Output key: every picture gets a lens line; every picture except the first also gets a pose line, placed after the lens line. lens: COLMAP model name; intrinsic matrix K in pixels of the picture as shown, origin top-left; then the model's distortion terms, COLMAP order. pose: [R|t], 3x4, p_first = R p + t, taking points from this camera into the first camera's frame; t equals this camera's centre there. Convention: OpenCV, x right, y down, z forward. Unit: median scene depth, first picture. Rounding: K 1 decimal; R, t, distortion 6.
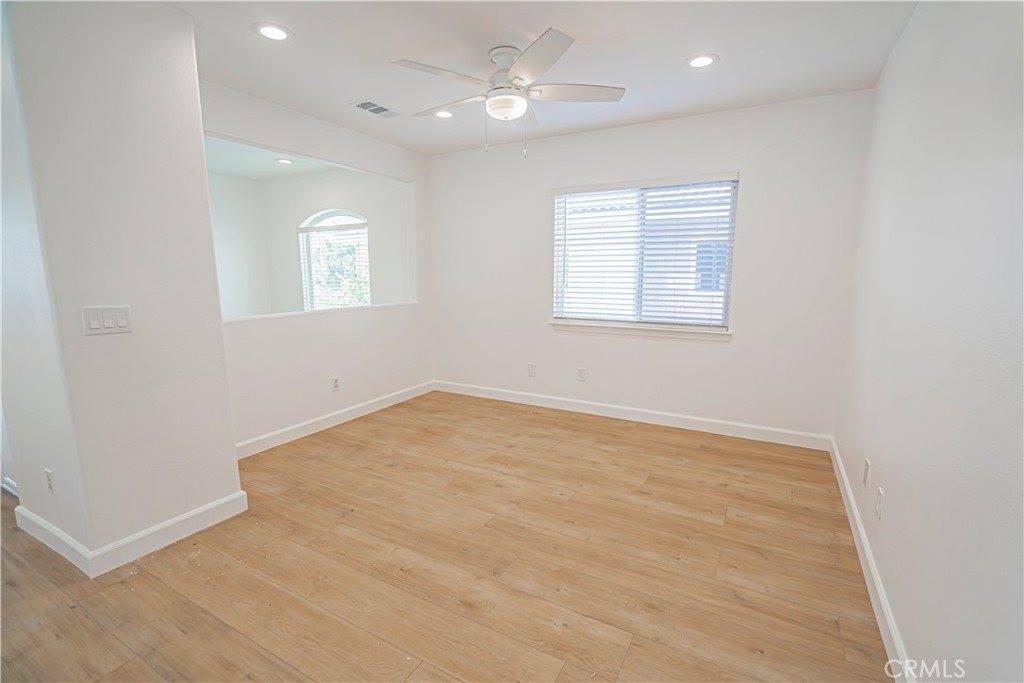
lens RADIAL K [[453.6, 0, 511.4], [0, 453.6, 345.9], [0, 0, 1]] dist [-0.001401, 0.000580]
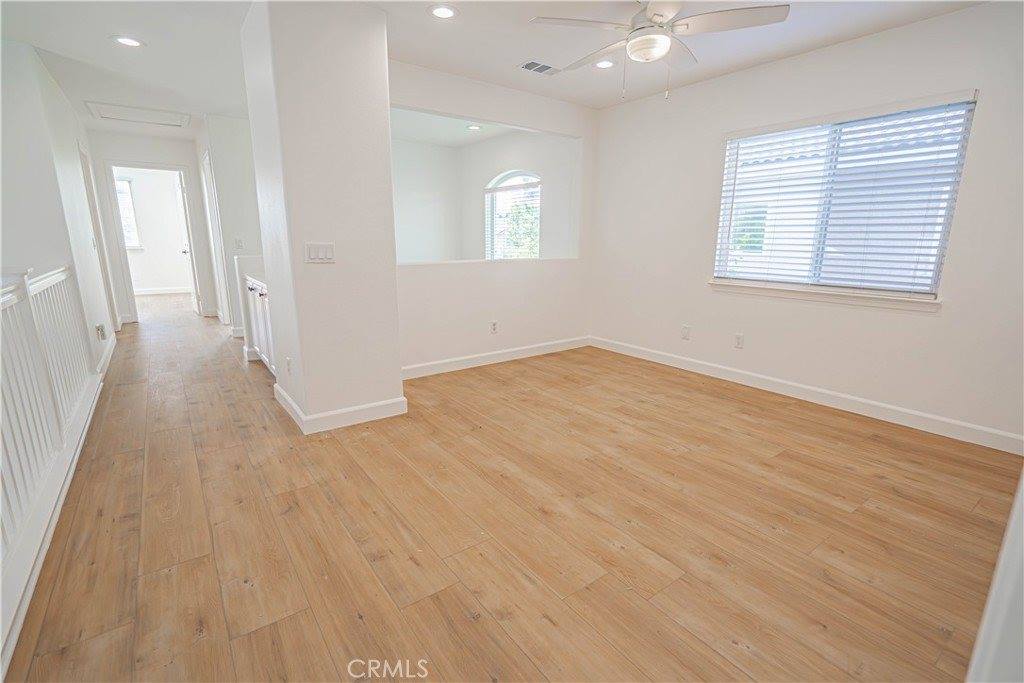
lens RADIAL K [[464.8, 0, 518.9], [0, 464.8, 346.7], [0, 0, 1]] dist [-0.001836, 0.000811]
pose [[0.915219, 0.098444, -0.390746, 0.151617], [-0.071386, 0.993971, 0.083219, 0.038056], [0.396582, -0.048270, 0.916729, -0.043965]]
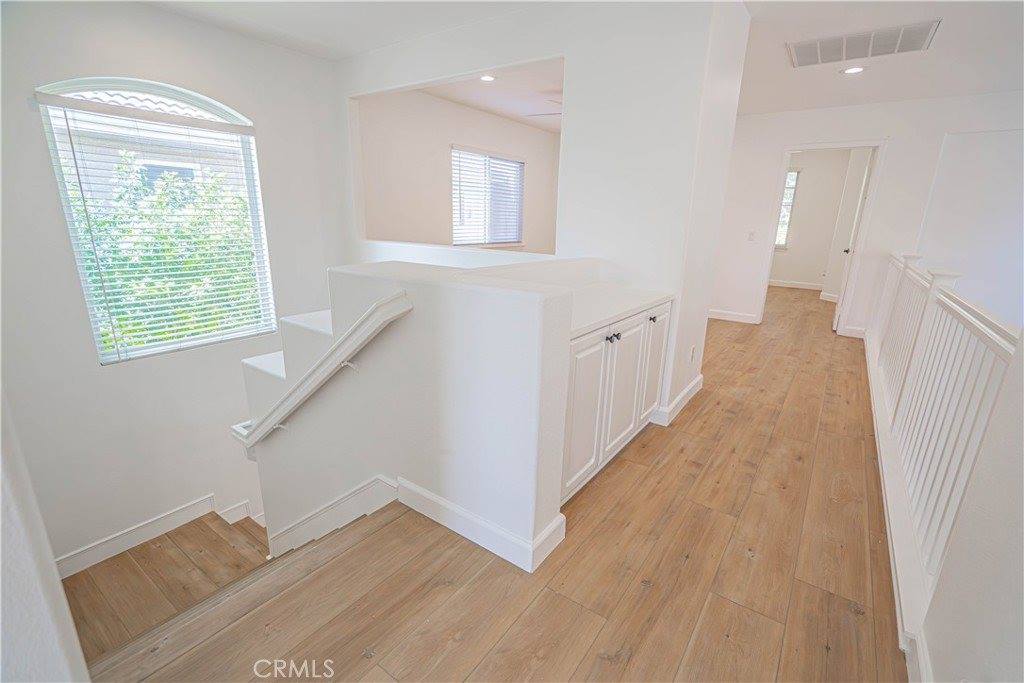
lens RADIAL K [[453.6, 0, 511.4], [0, 453.6, 345.9], [0, 0, 1]] dist [-0.001401, 0.000580]
pose [[0.123331, -0.269409, 0.955096, -1.636891], [0.132883, 0.958259, 0.253143, -0.124969], [-0.983428, 0.095696, 0.153983, 0.877970]]
